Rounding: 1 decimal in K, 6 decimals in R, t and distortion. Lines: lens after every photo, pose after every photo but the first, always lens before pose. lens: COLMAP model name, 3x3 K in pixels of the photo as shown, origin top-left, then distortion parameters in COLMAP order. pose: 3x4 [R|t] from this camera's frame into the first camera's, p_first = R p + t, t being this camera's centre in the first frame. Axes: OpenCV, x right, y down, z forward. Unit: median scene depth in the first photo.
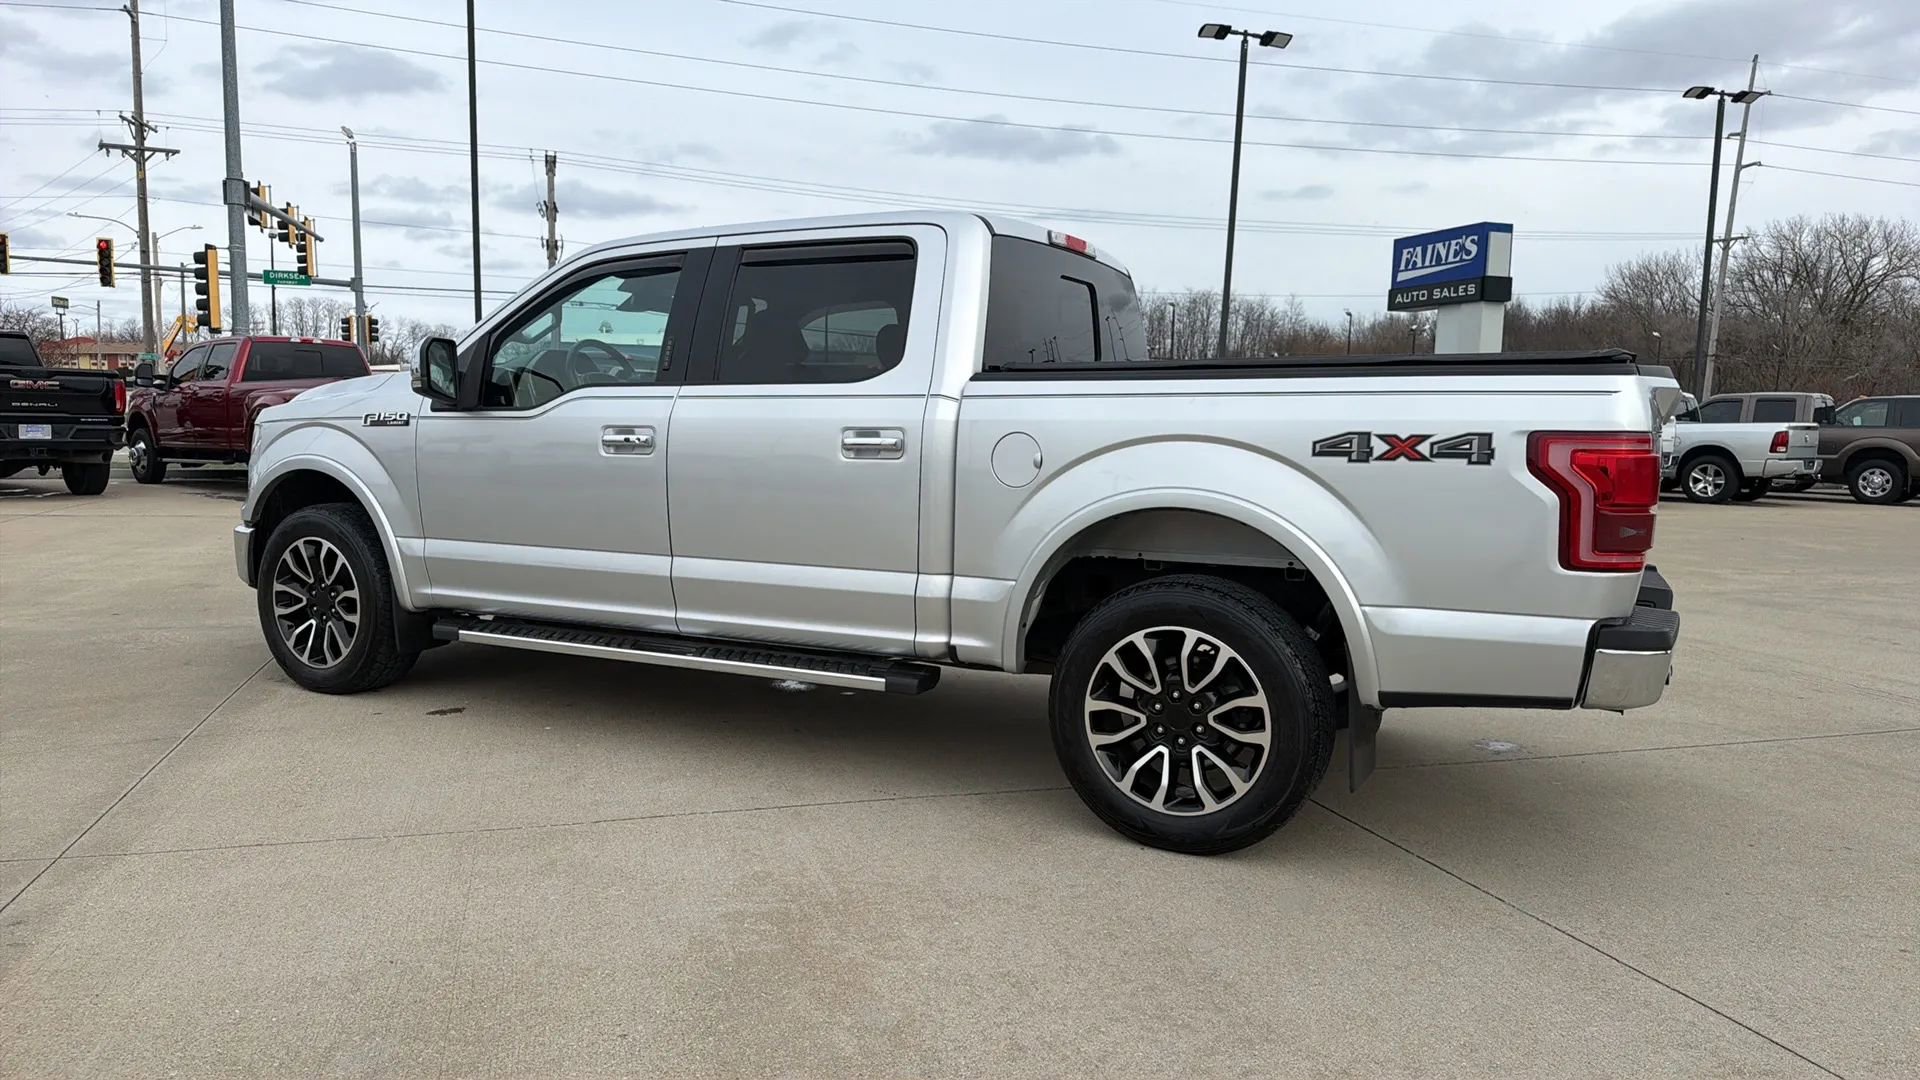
lens RADIAL K [[1276.3, 0, 942.1], [0, 1276.3, 554.6], [0, 0, 1]] dist [0.075757, -0.101752]
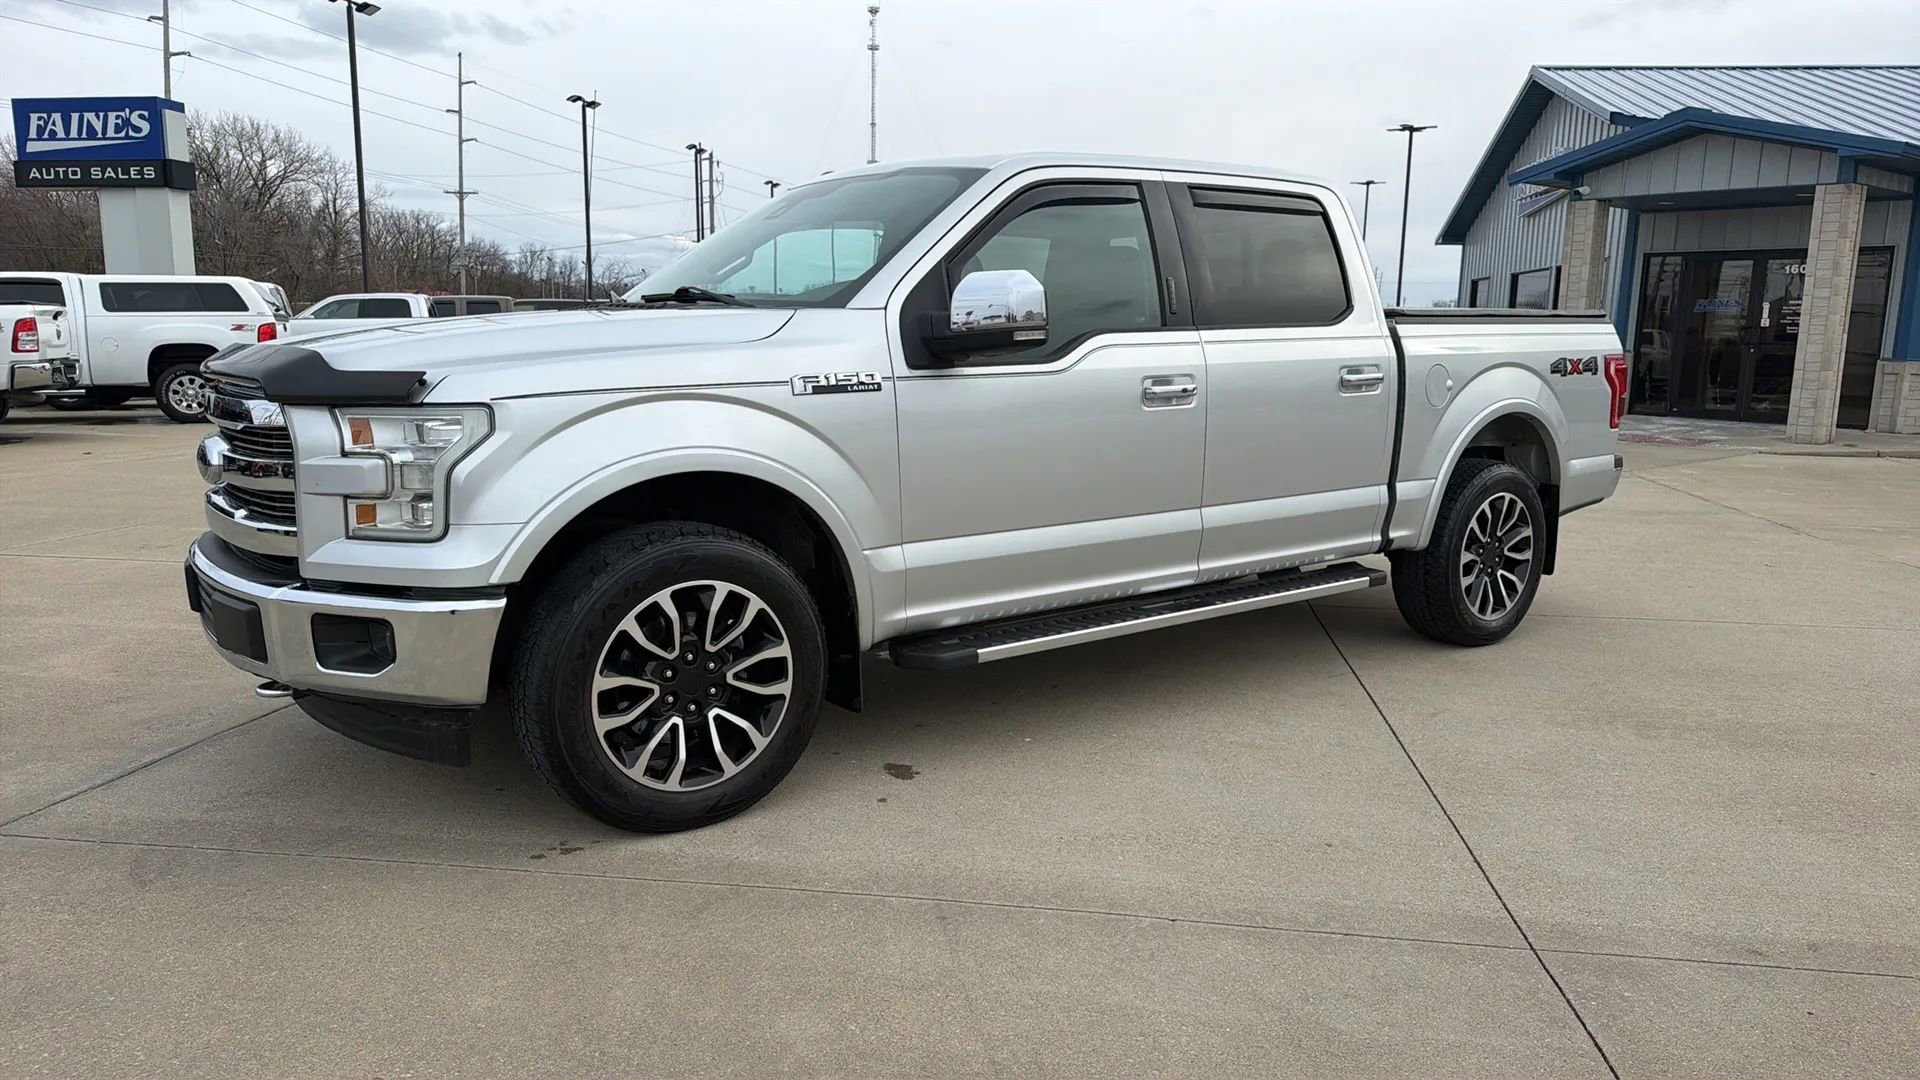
lens RADIAL K [[1291.1, 0, 968.8], [0, 1291.1, 540.8], [0, 0, 1]] dist [0.030880, -0.029653]
pose [[0.423799, -0.160618, 0.891401, -1.127152], [0.097911, 0.986508, 0.131205, -0.115977], [-0.900449, 0.031673, 0.433807, 0.713659]]
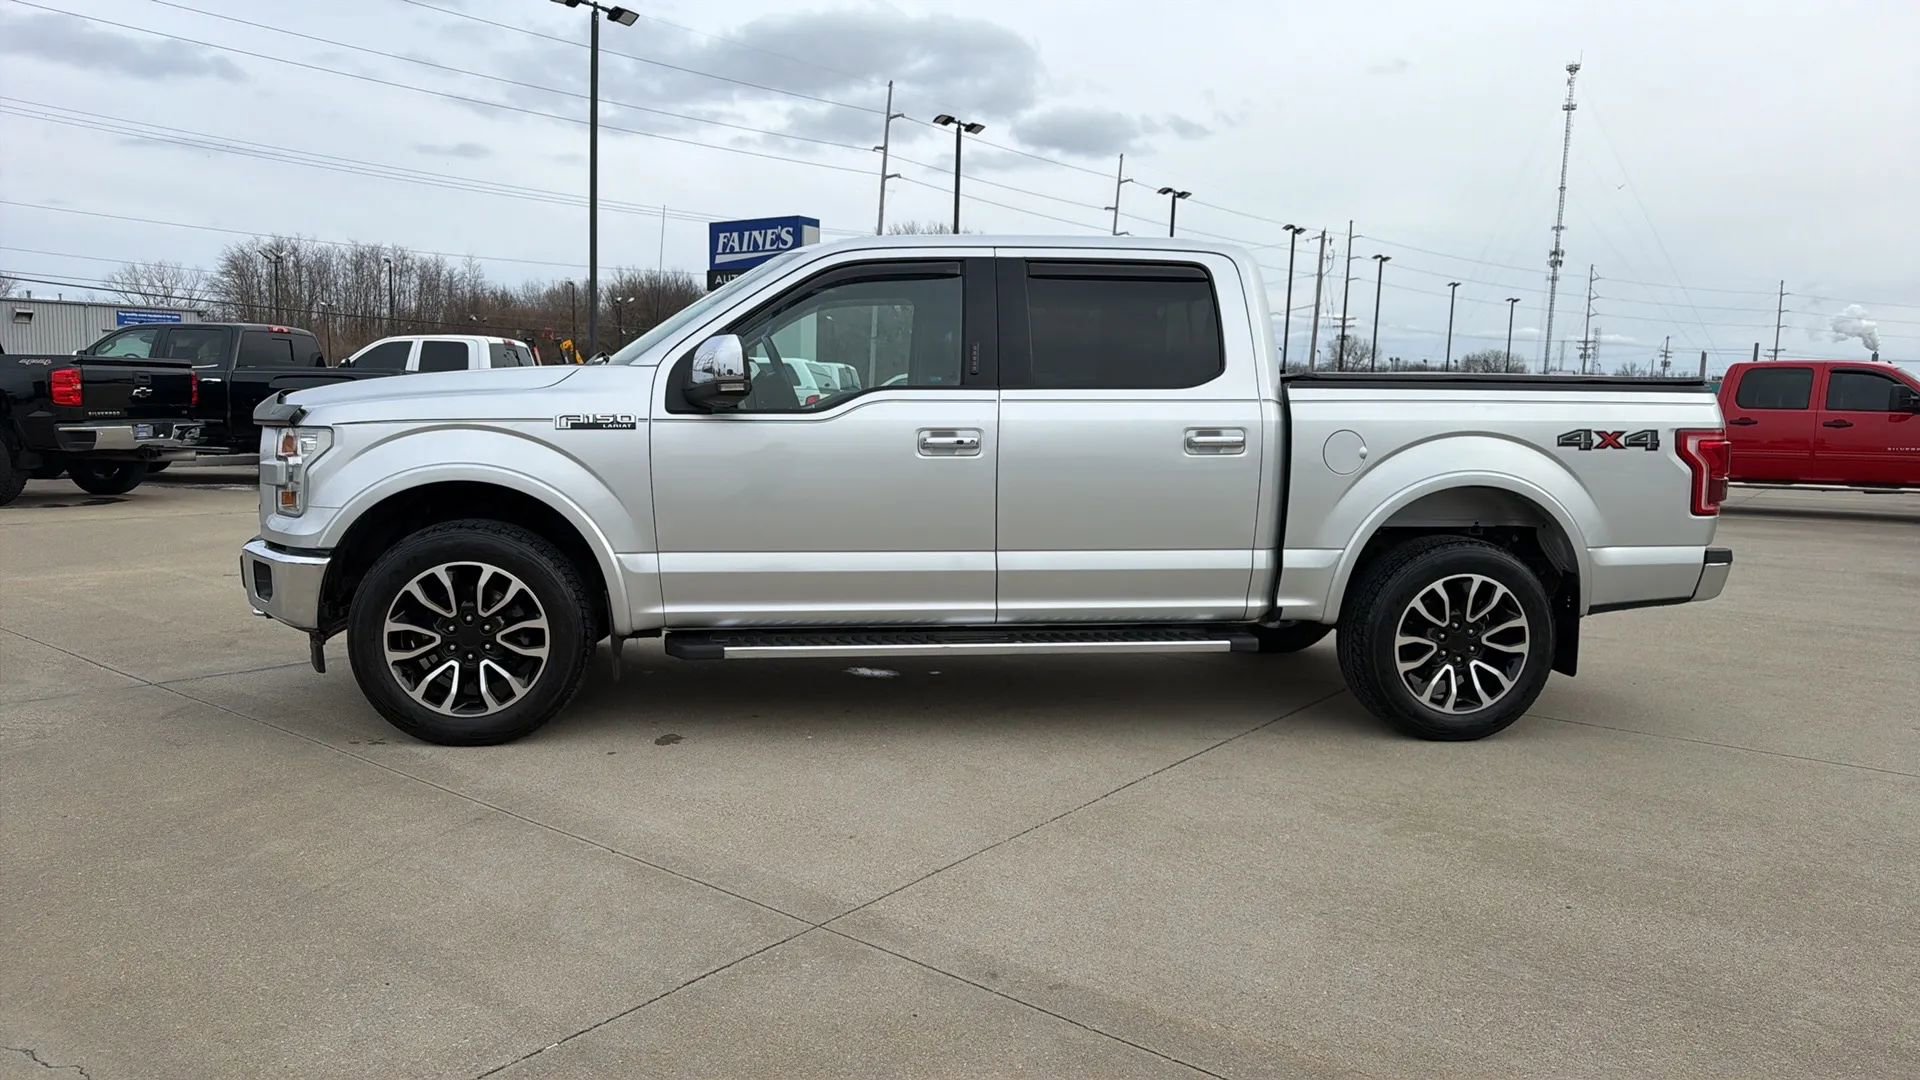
lens RADIAL K [[1288.2, 0, 940.5], [0, 1288.2, 536.2], [0, 0, 1]] dist [0.072737, -0.101527]
pose [[0.813411, -0.062693, 0.578301, -0.834475], [0.056487, 0.997990, 0.028739, -0.042840], [-0.578940, 0.009290, 0.815317, 0.158978]]
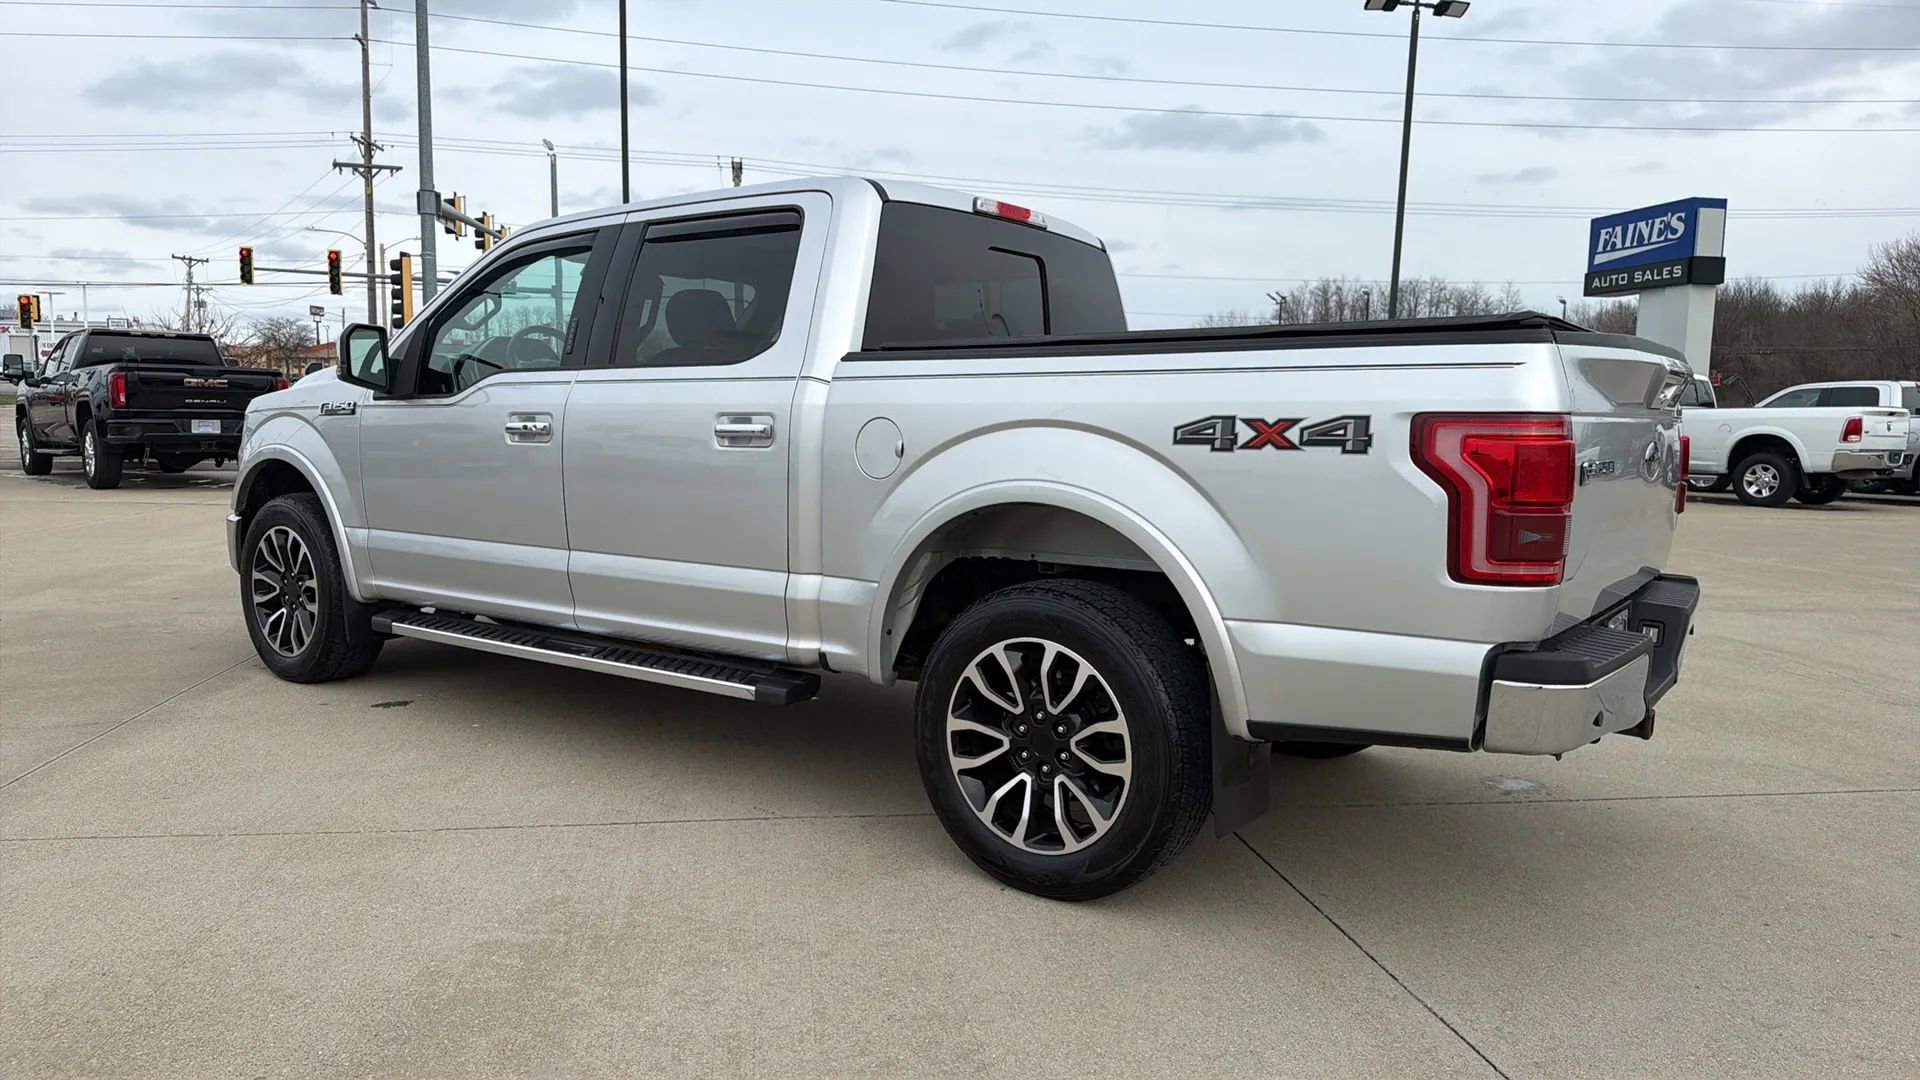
lens RADIAL K [[1276.0, 0, 941.0], [0, 1276.0, 547.3], [0, 0, 1]] dist [0.074395, -0.098567]
pose [[0.988898, 0.013158, -0.148011, 0.195410], [-0.013671, 0.999904, -0.002450, -0.002471], [0.147965, 0.004446, 0.988983, 0.096862]]
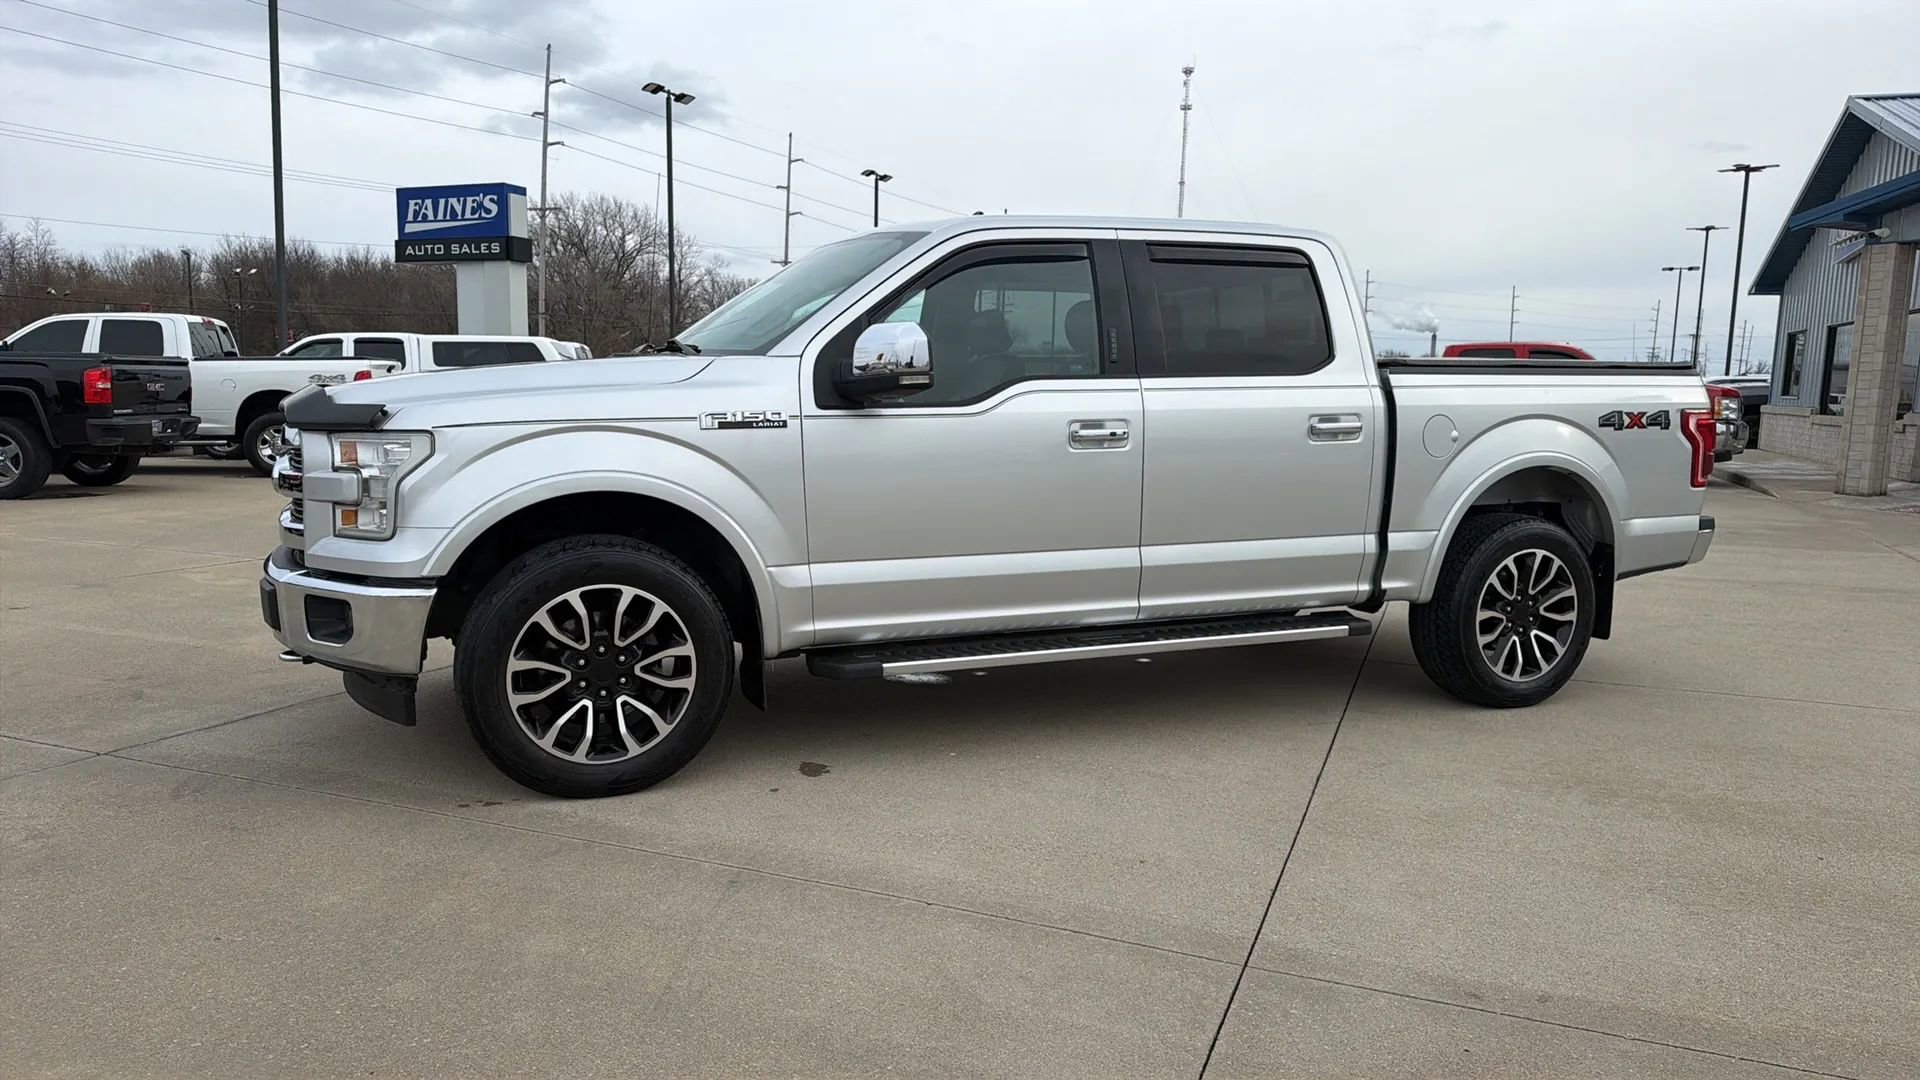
lens RADIAL K [[1283.6, 0, 939.3], [0, 1283.6, 547.2], [0, 0, 1]] dist [0.066664, -0.091984]
pose [[0.637575, -0.106899, 0.762936, -1.057182], [0.082157, 0.994113, 0.070633, -0.080868], [-0.765995, 0.017647, 0.642604, 0.454224]]
